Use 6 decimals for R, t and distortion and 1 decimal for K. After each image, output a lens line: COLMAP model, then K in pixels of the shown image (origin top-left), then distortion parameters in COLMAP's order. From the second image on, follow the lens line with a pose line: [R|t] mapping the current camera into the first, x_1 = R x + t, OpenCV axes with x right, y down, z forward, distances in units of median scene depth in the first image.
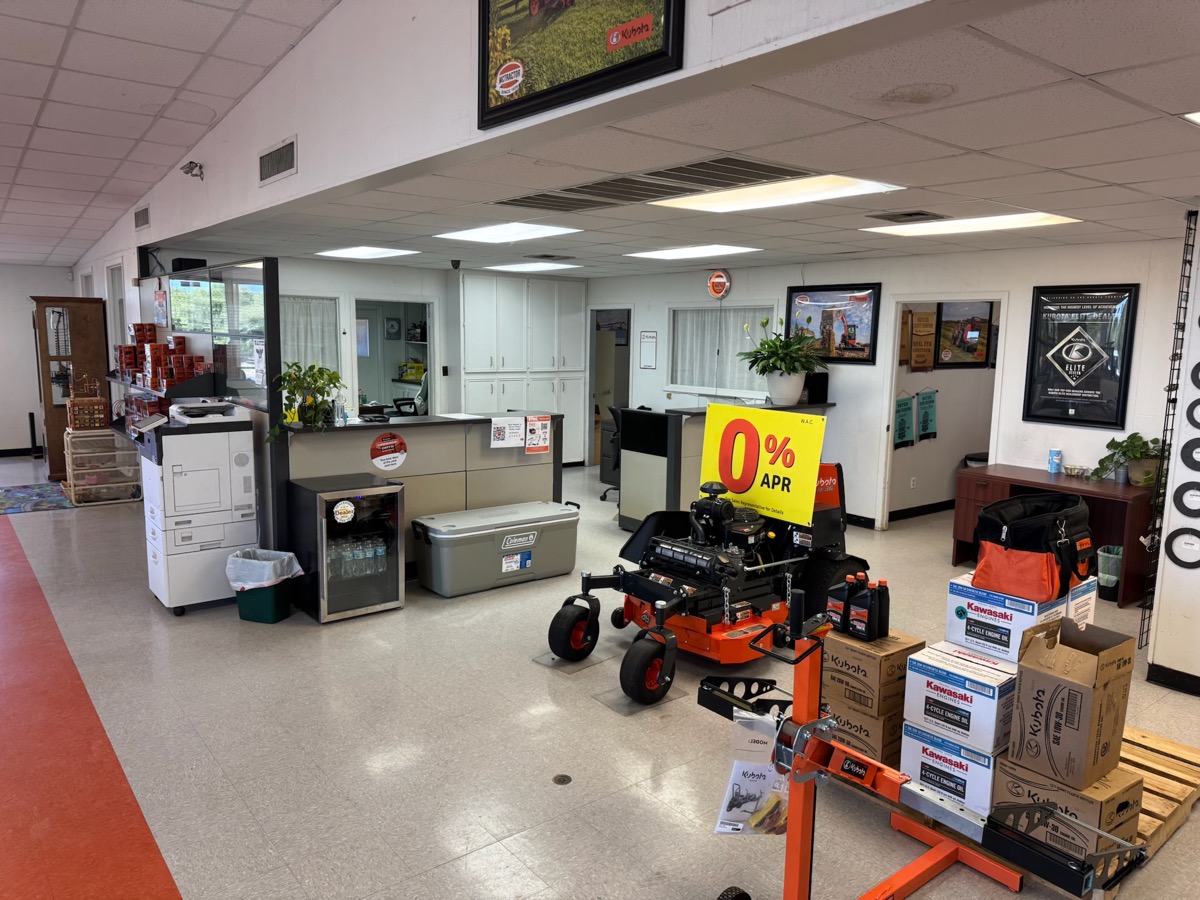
lens RADIAL K [[847.1, 0, 608.9], [0, 847.1, 455.2], [0, 0, 1]] dist [0.058232, -0.072205]
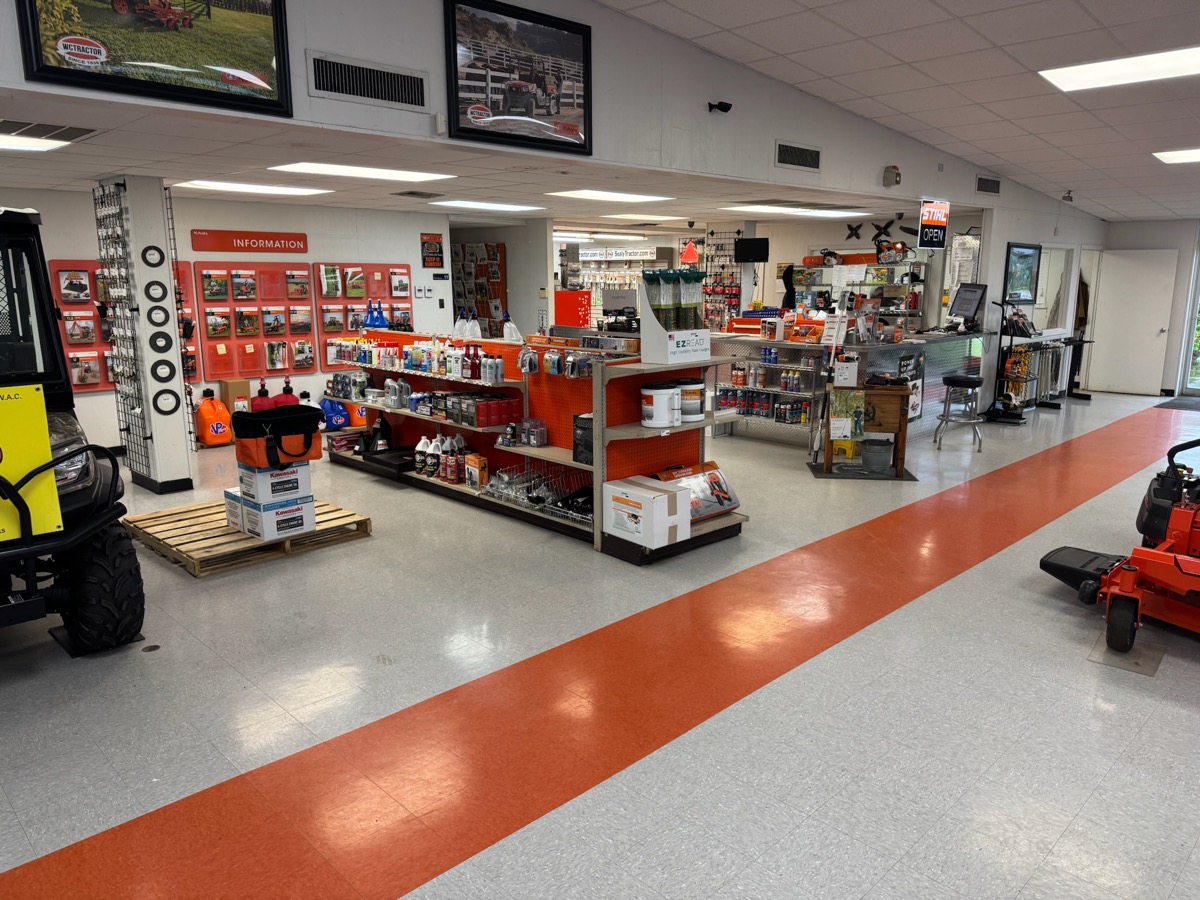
lens RADIAL K [[847.1, 0, 597.2], [0, 847.1, 449.4], [0, 0, 1]] dist [0.058232, -0.072205]
pose [[-0.109224, -0.230672, 0.966882, -1.382487], [0.134829, 0.960274, 0.244326, -0.117116], [-0.984830, 0.157050, -0.073784, 0.487243]]
